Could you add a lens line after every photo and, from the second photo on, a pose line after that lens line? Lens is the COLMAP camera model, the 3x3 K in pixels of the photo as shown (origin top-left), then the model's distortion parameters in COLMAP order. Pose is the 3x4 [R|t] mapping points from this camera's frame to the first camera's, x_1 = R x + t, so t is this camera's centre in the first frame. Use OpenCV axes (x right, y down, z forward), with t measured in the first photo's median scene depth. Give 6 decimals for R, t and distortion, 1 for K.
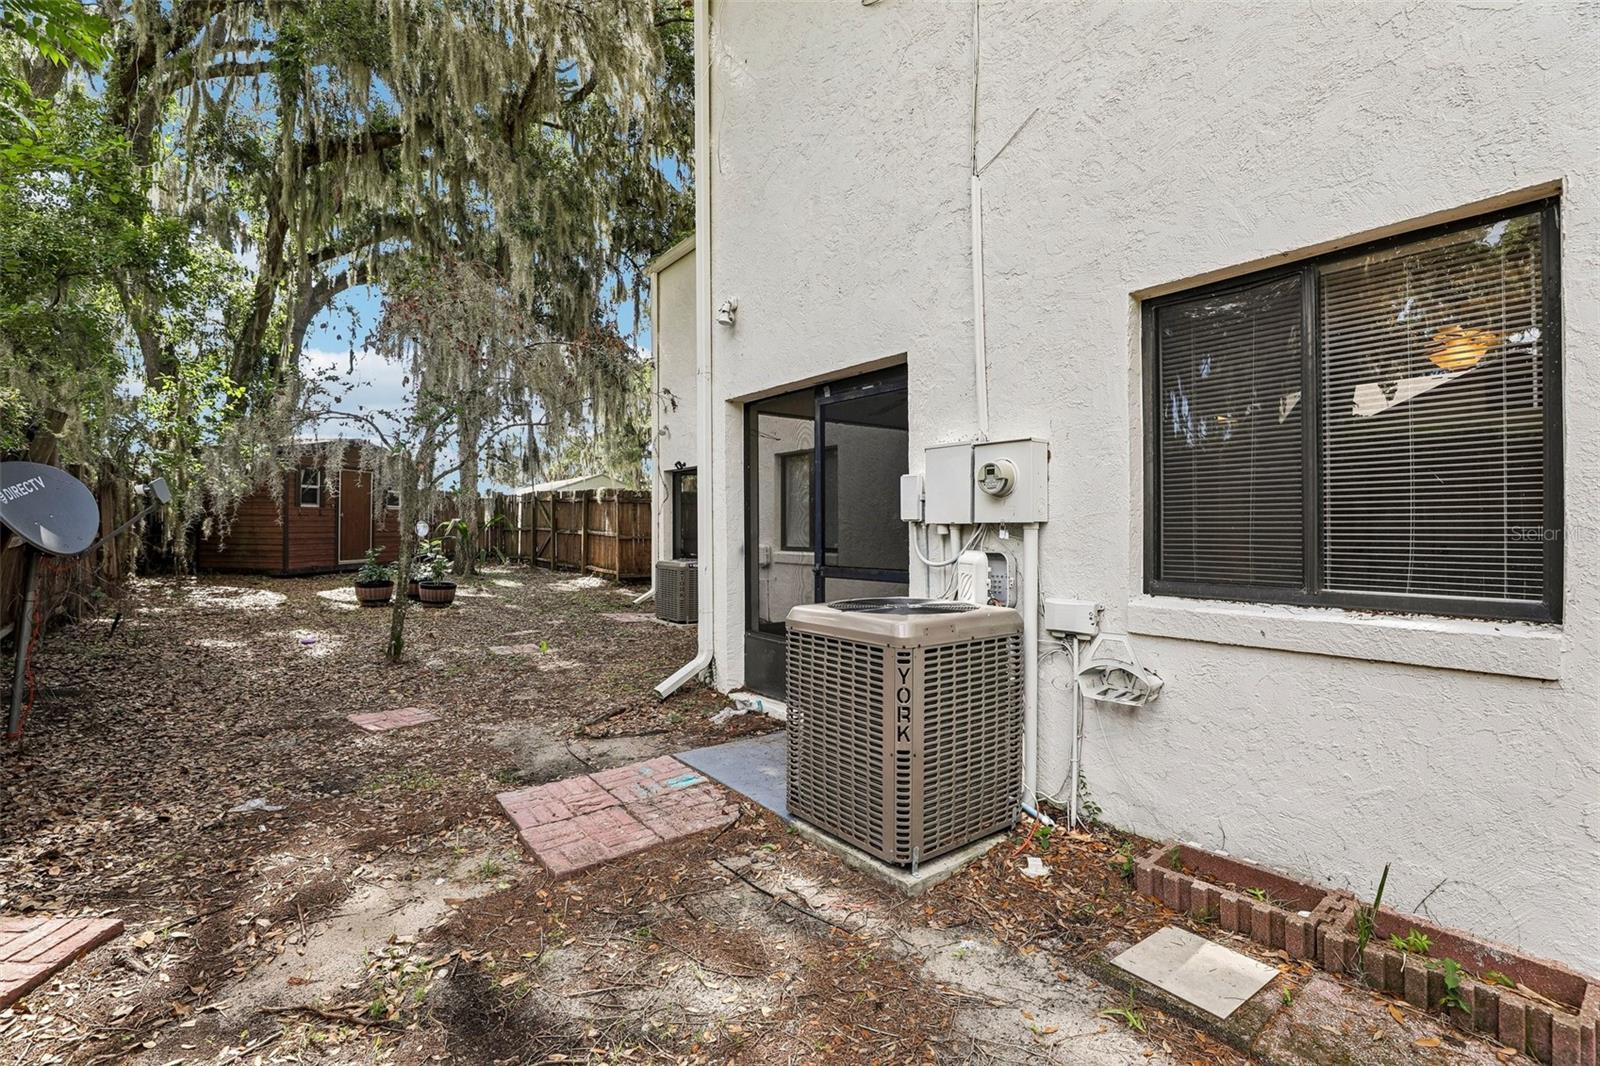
lens RADIAL K [[731.4, 0, 802.1], [0, 731.4, 528.5], [0, 0, 1]] dist [-0.037562, 0.010347]
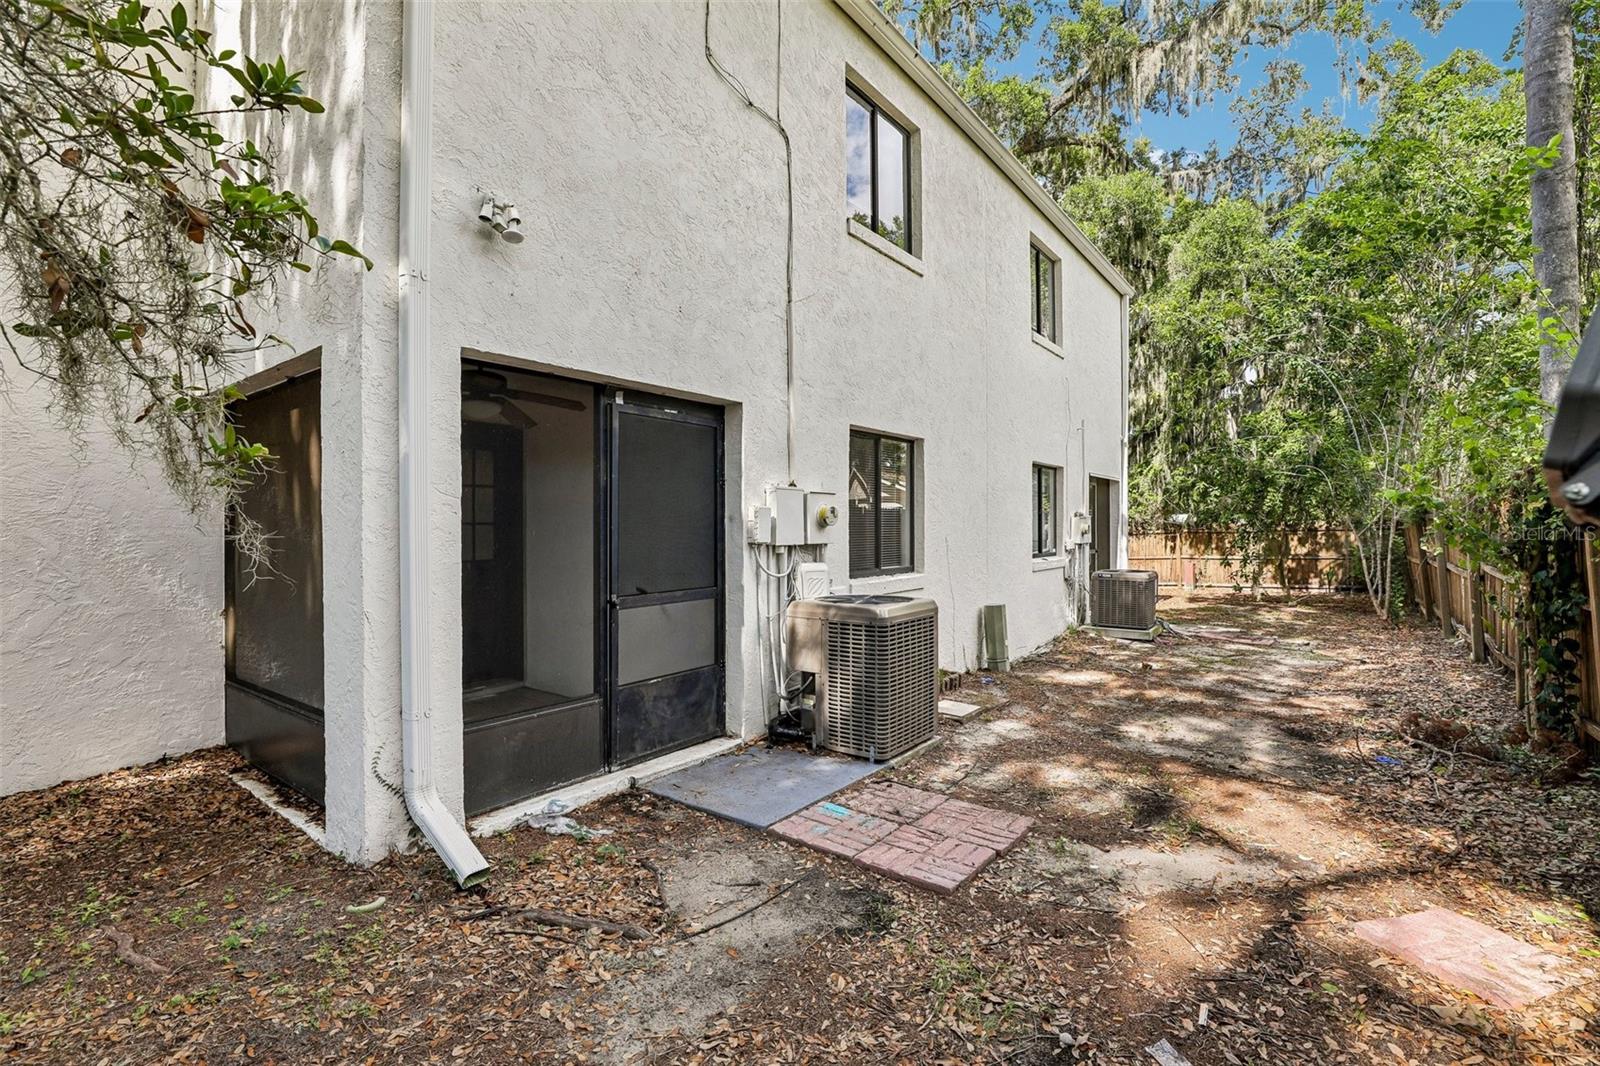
lens RADIAL K [[731.4, 0, 803.6], [0, 731.4, 531.6], [0, 0, 1]] dist [-0.037562, 0.010347]
pose [[-0.273236, -0.002177, 0.961945, -1.245885], [0.006981, 0.999967, 0.004246, -0.041220], [-0.961922, 0.007875, -0.273212, 1.477216]]
